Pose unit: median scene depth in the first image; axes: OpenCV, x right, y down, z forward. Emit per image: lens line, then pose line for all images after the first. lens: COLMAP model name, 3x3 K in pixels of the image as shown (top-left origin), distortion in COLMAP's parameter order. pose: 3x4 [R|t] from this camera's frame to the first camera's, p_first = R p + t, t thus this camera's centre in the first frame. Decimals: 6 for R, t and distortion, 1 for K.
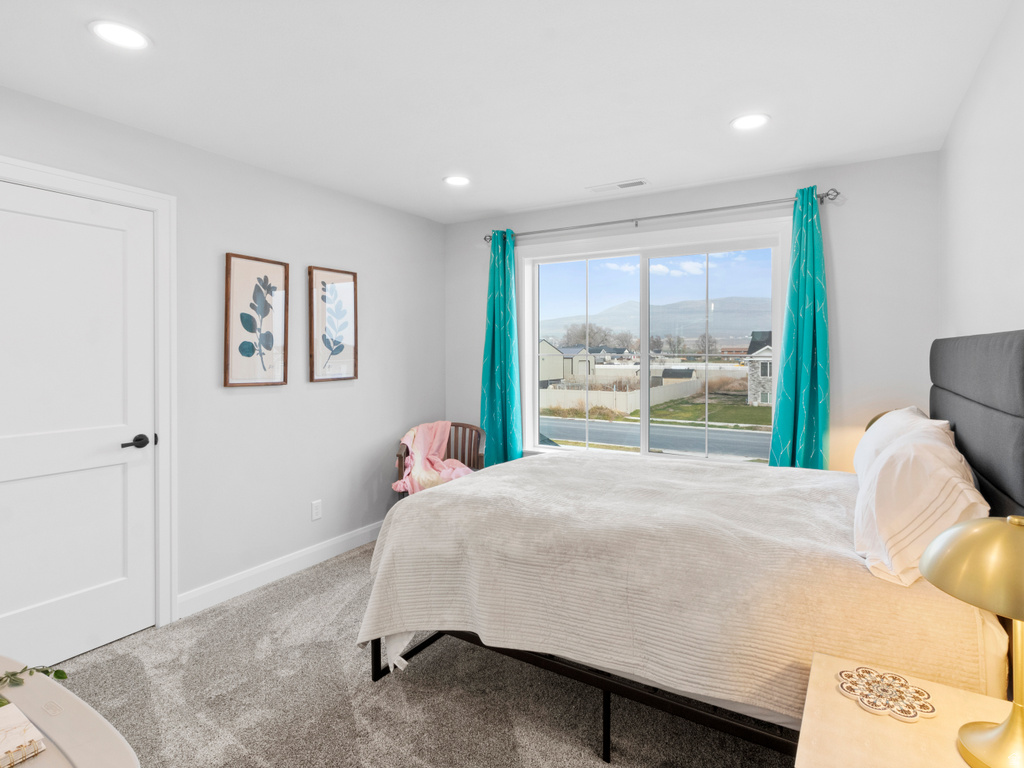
lens RADIAL K [[527.4, 0, 513.6], [0, 527.4, 349.4], [0, 0, 1]] dist [-0.002588, -0.000286]
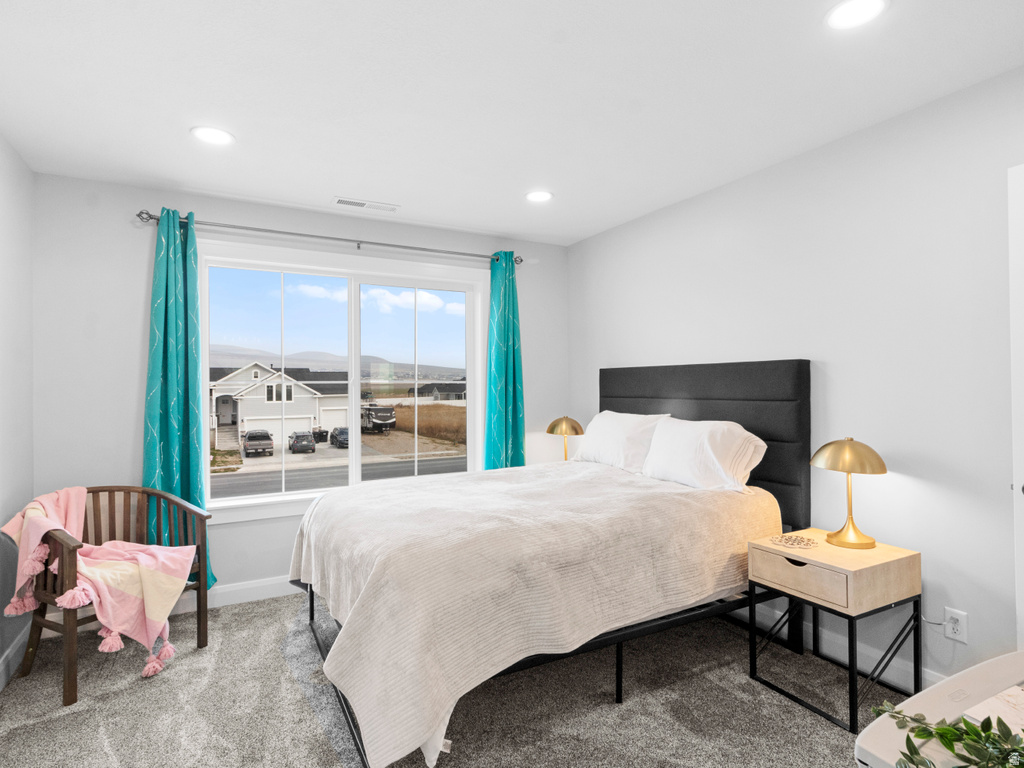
lens RADIAL K [[539.0, 0, 515.2], [0, 539.0, 377.0], [0, 0, 1]] dist [0.011581, 0.000166]
pose [[0.537360, 0.003234, 0.843347, -0.448469], [0.001817, 0.999986, -0.004992, 0.008139], [-0.843351, 0.004215, 0.537347, 0.225013]]
